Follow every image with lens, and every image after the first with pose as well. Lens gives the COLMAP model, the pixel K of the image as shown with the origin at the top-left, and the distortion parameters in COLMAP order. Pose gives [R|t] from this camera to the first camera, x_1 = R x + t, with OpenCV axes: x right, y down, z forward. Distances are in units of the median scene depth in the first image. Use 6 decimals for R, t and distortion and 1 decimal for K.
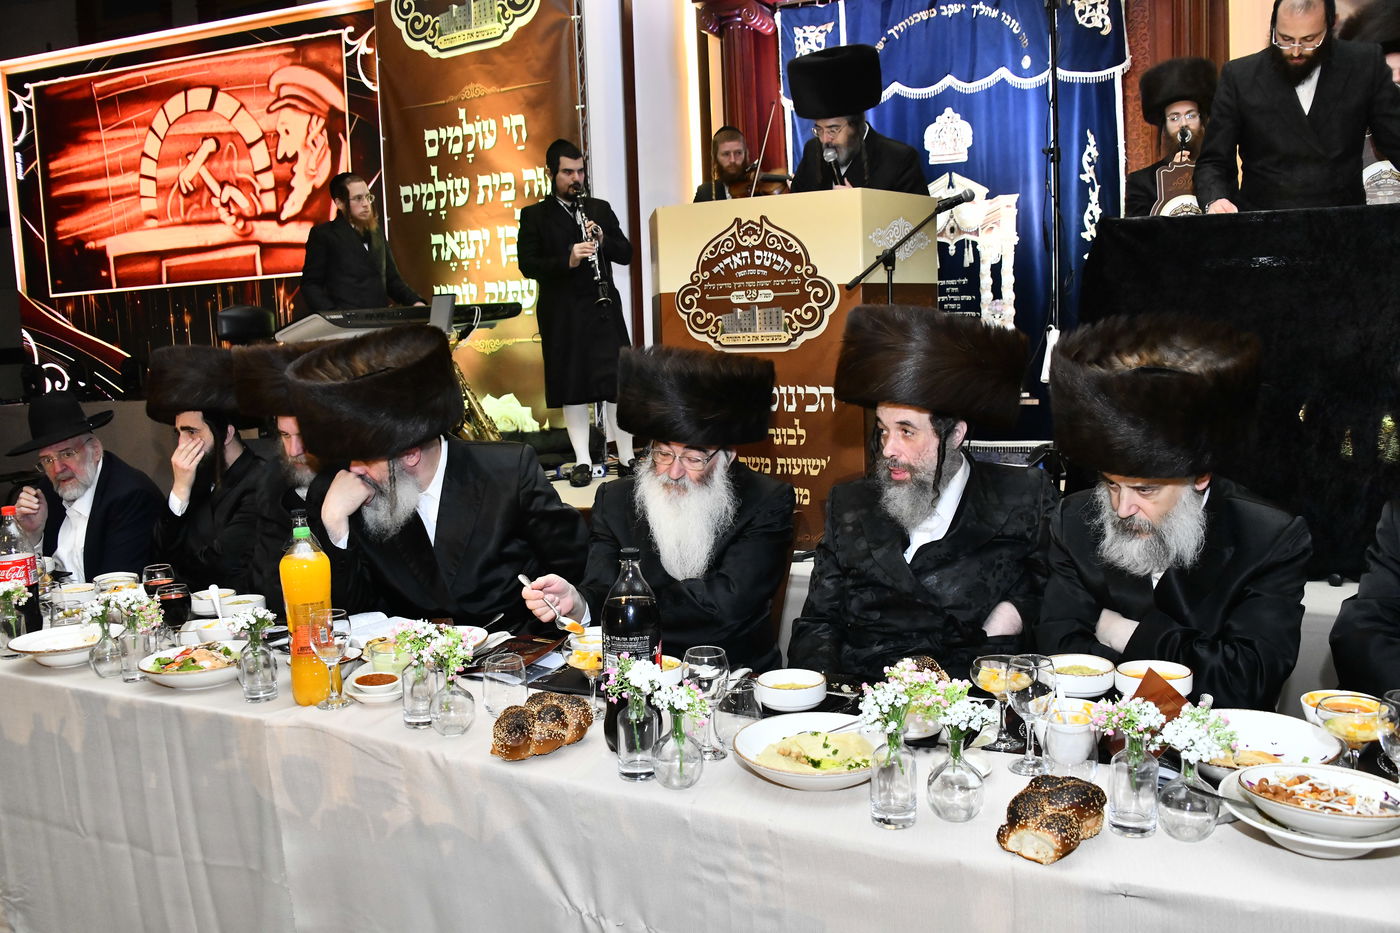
lens RADIAL K [[1100.9, 0, 709.2], [0, 1100.9, 481.9], [0, 0, 1]] dist [-0.147587, 0.072468]
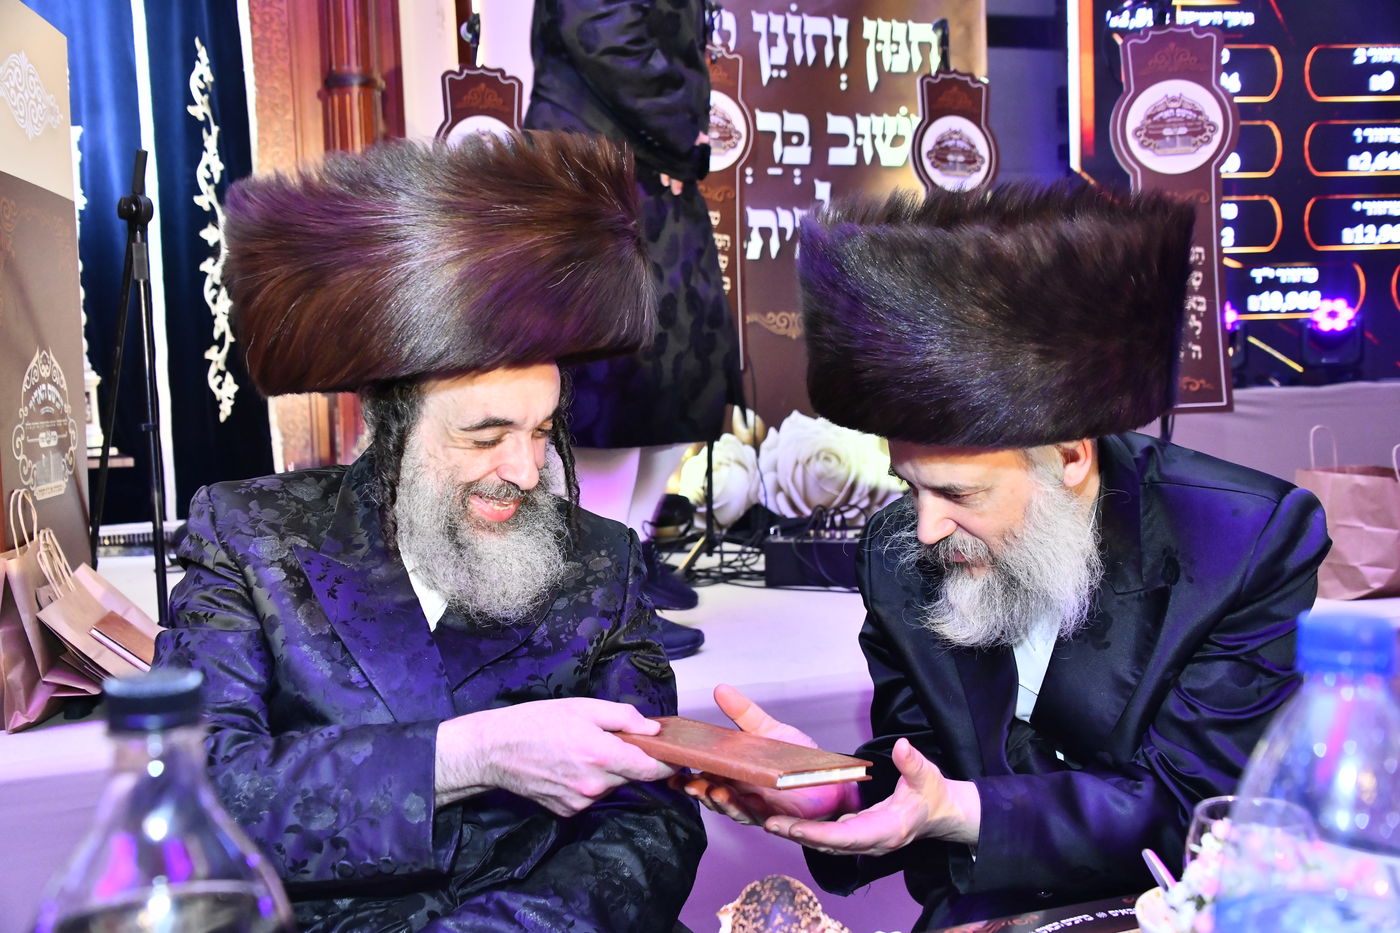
lens RADIAL K [[1385.6, 0, 694.9], [0, 1385.6, 461.9], [0, 0, 1]] dist [0.051053, 0.000000]
pose [[0.700017, -0.028518, 0.713556, -0.047223], [0.105375, 0.992389, -0.063714, 0.012570], [-0.706309, 0.119792, 0.697695, 0.210020]]
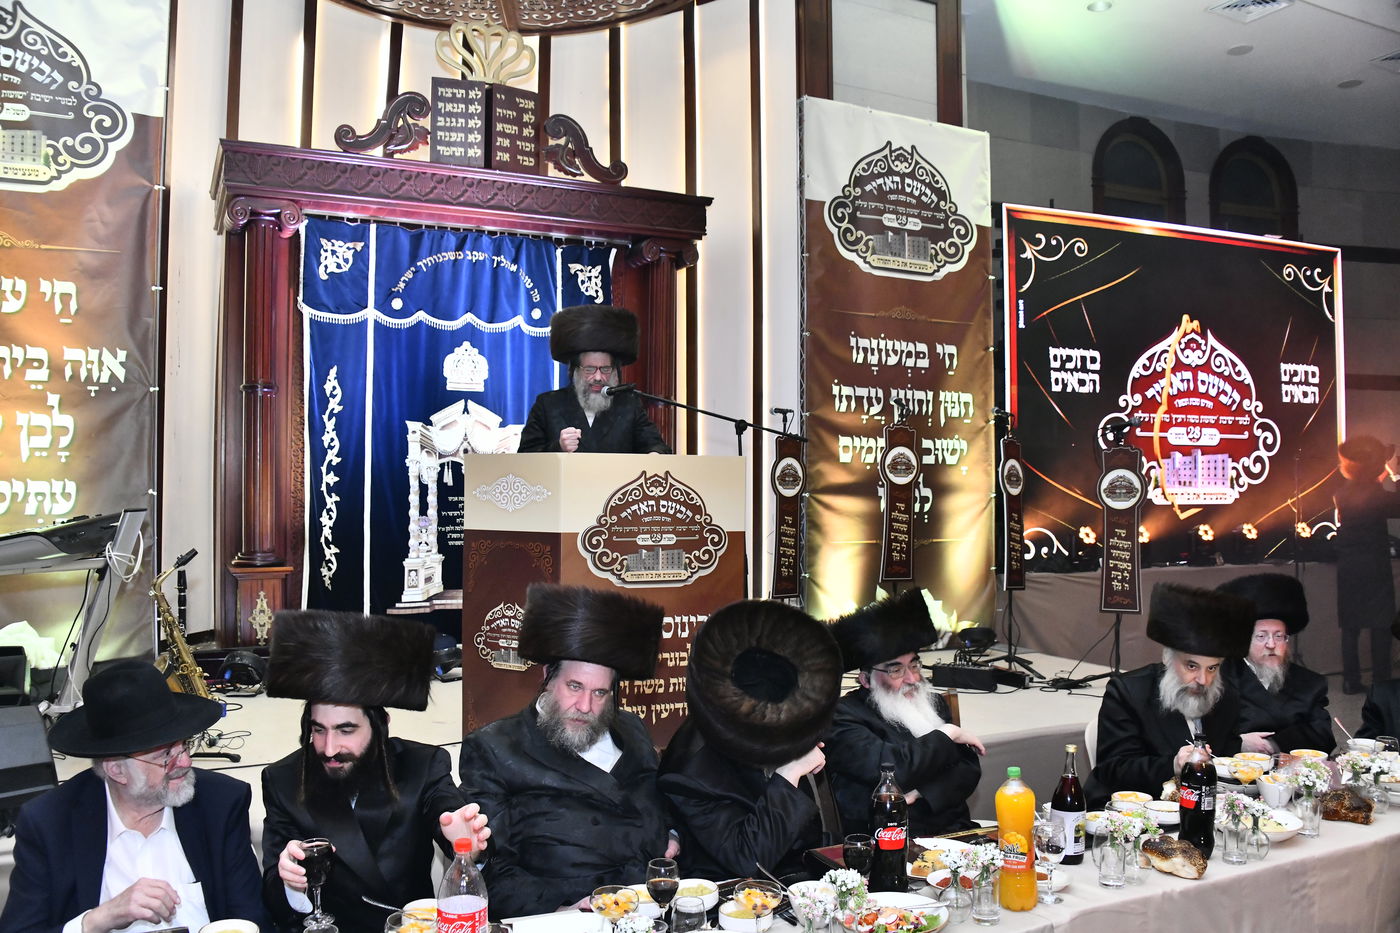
lens RADIAL K [[1100.9, 0, 710.6], [0, 1100.9, 480.2], [0, 0, 1]] dist [-0.147587, 0.072468]
pose [[0.604541, 0.042899, 0.795418, -0.516503], [0.084002, 0.989548, -0.117213, -0.054943], [-0.792132, 0.137677, 0.594619, 0.156025]]
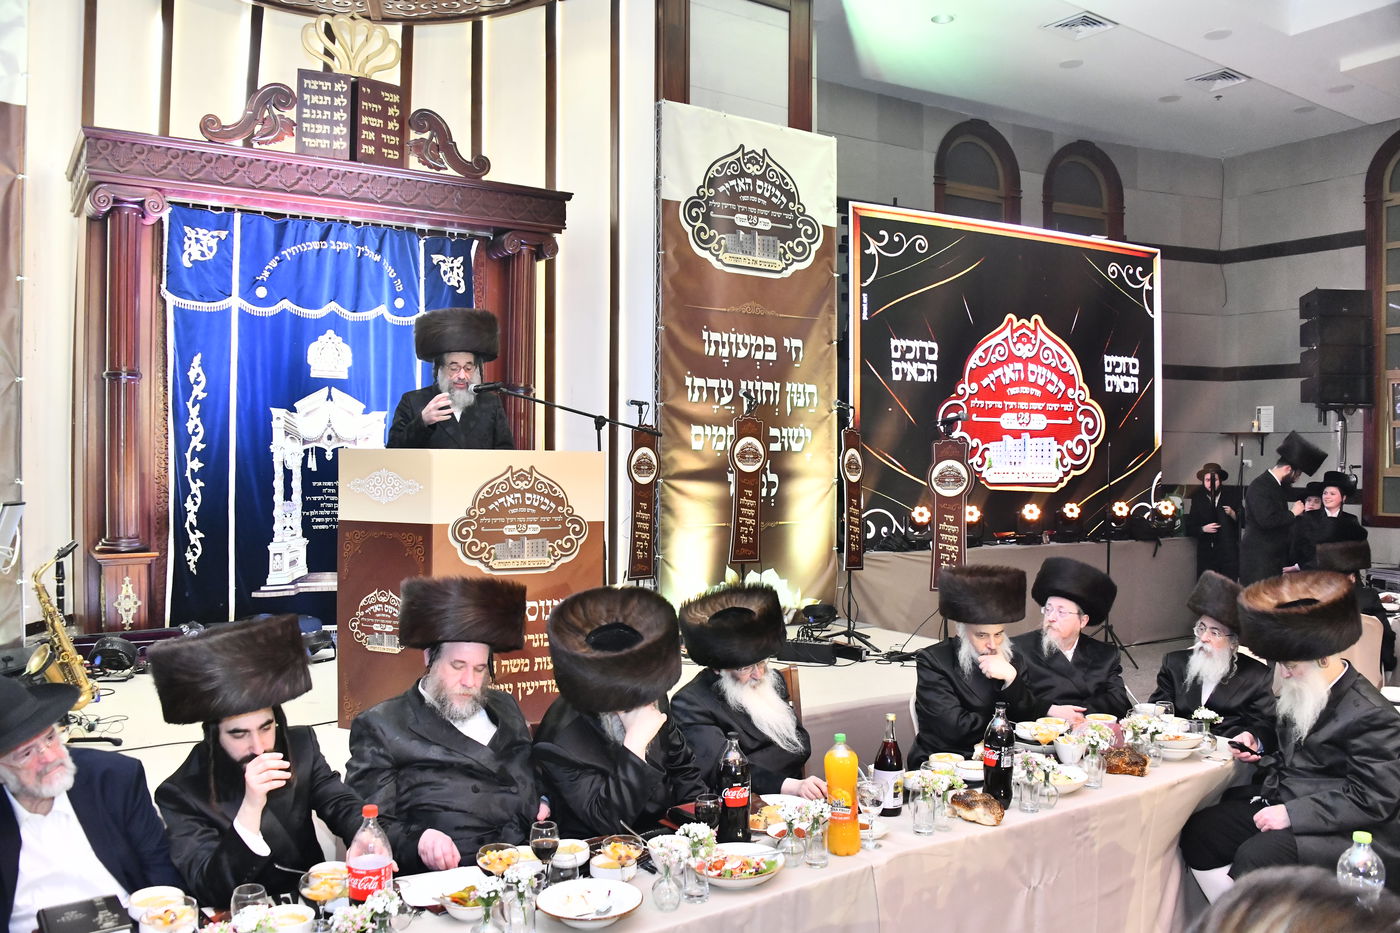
lens RADIAL K [[1100.9, 0, 712.0], [0, 1100.9, 480.5], [0, 0, 1]] dist [-0.147587, 0.072468]
pose [[0.491611, 0.023068, 0.870510, -0.568526], [0.093954, 0.992409, -0.079358, -0.064060], [-0.865732, 0.120801, 0.485711, 0.123900]]
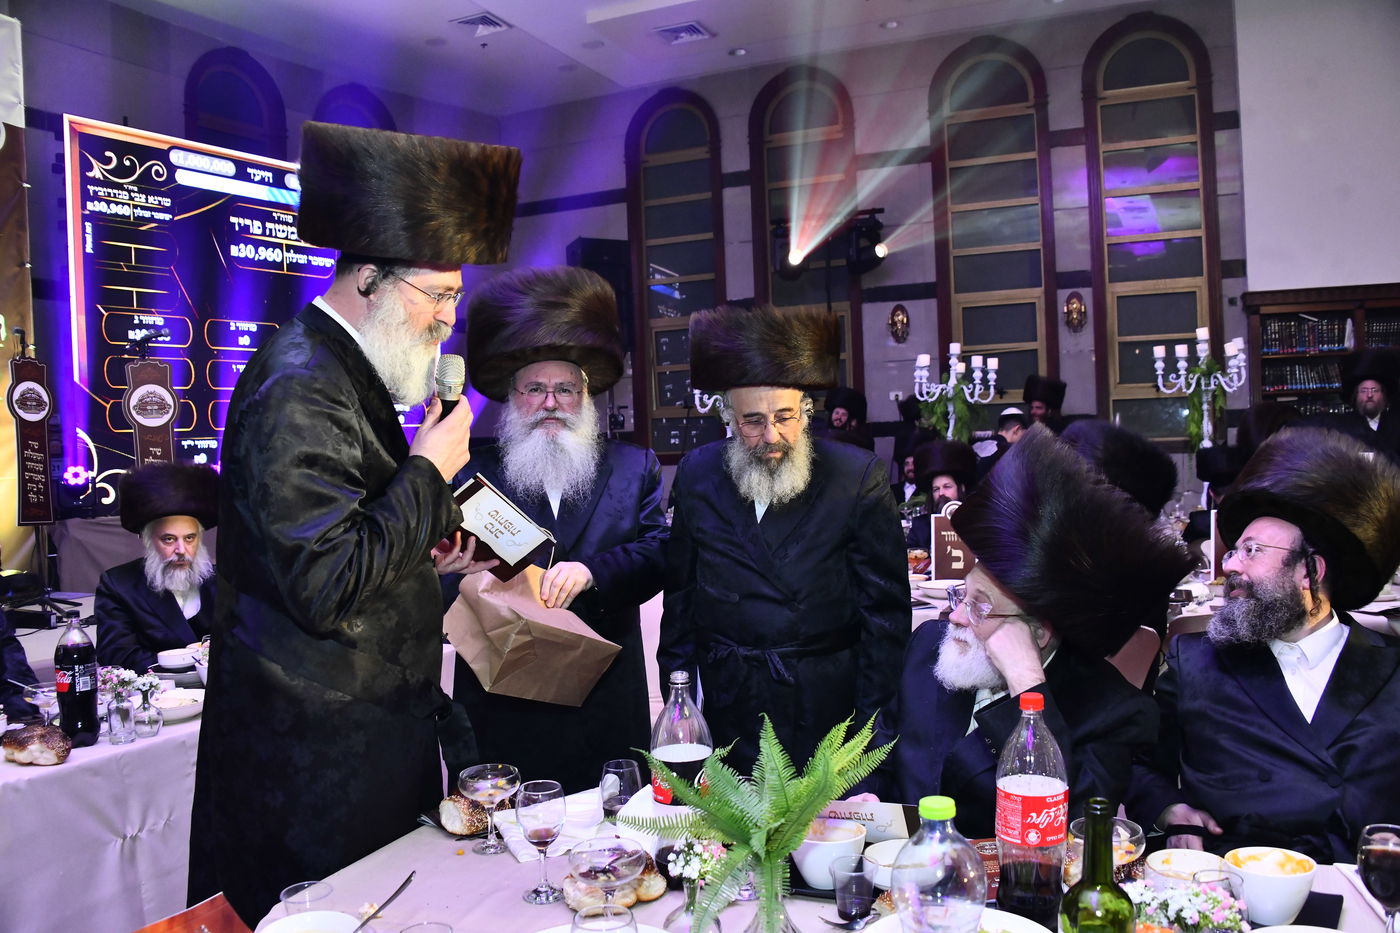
lens RADIAL K [[1100.9, 0, 704.7], [0, 1100.9, 470.0], [0, 0, 1]] dist [-0.147587, 0.072468]
pose [[-0.062916, 0.012069, 0.997946, -0.449264], [0.179439, 0.983769, -0.000585, 0.008057], [-0.981755, 0.179034, -0.064061, 0.048097]]
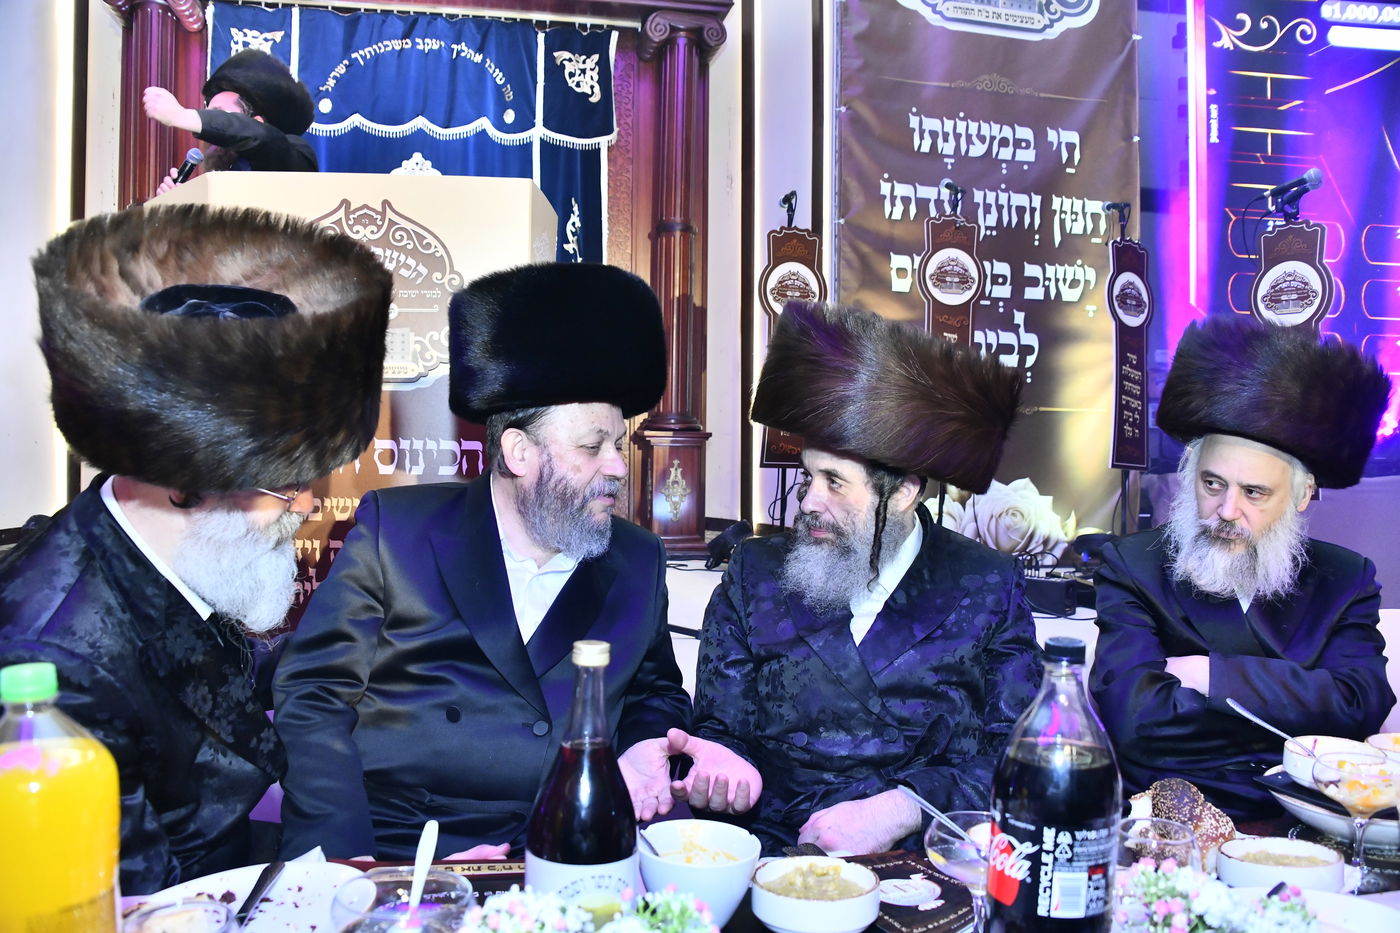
lens RADIAL K [[1100.9, 0, 711.6], [0, 1100.9, 482.2], [0, 0, 1]] dist [-0.147587, 0.072468]
pose [[0.781352, 0.020351, 0.623758, -0.132355], [0.045978, 0.994875, -0.090055, 0.008390], [-0.622394, 0.099044, 0.776412, 0.200748]]
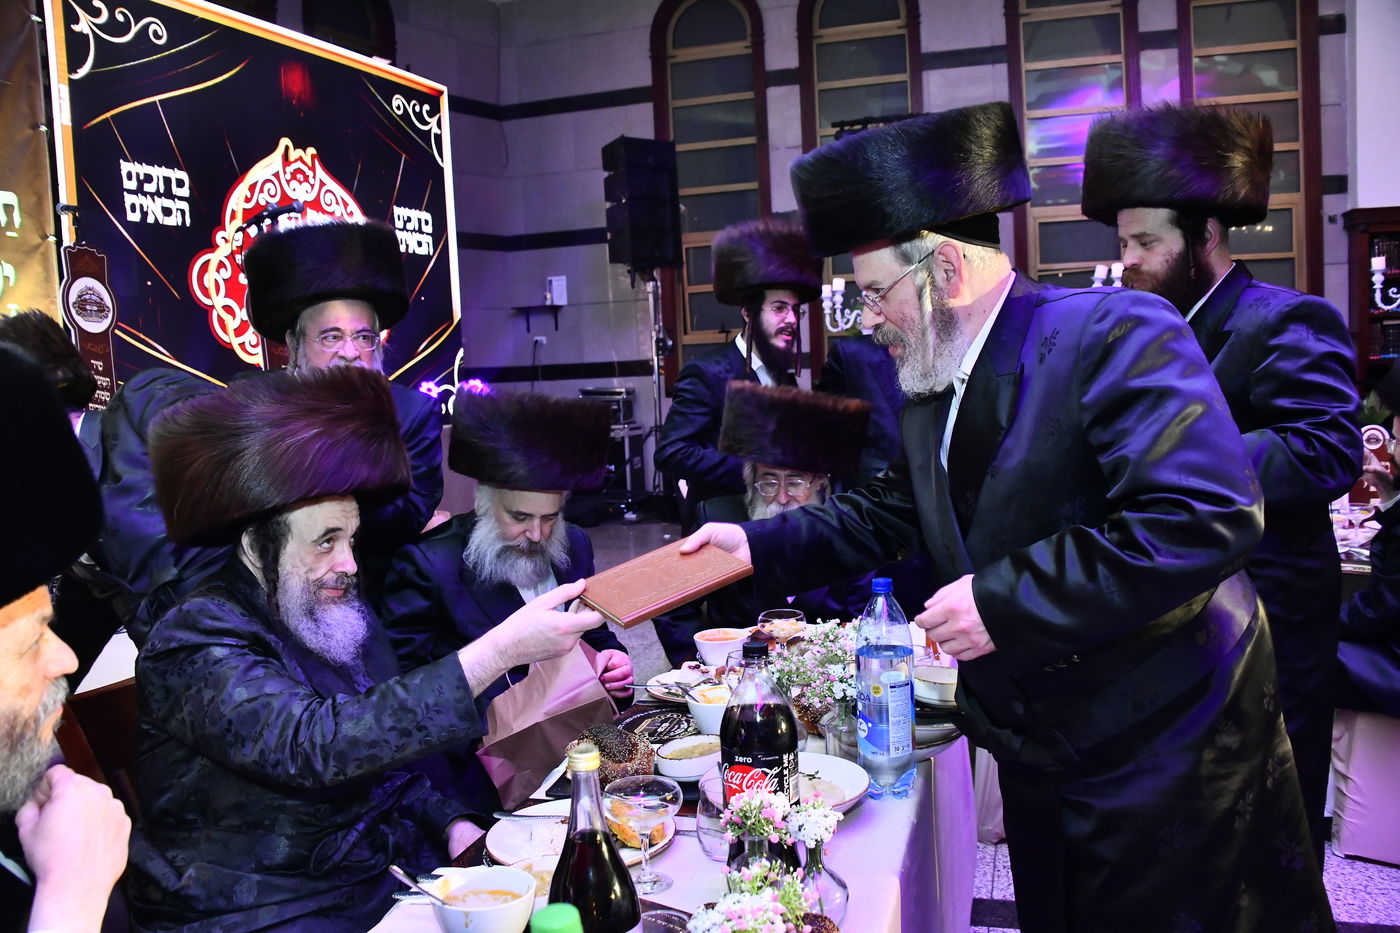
lens RADIAL K [[1100.9, 0, 711.3], [0, 1100.9, 484.4], [0, 0, 1]] dist [-0.147587, 0.072468]
pose [[-0.182880, -0.054686, 0.981613, -0.232490], [0.188256, 0.978028, 0.089559, -0.031335], [-0.964943, 0.201174, -0.168567, 0.312757]]
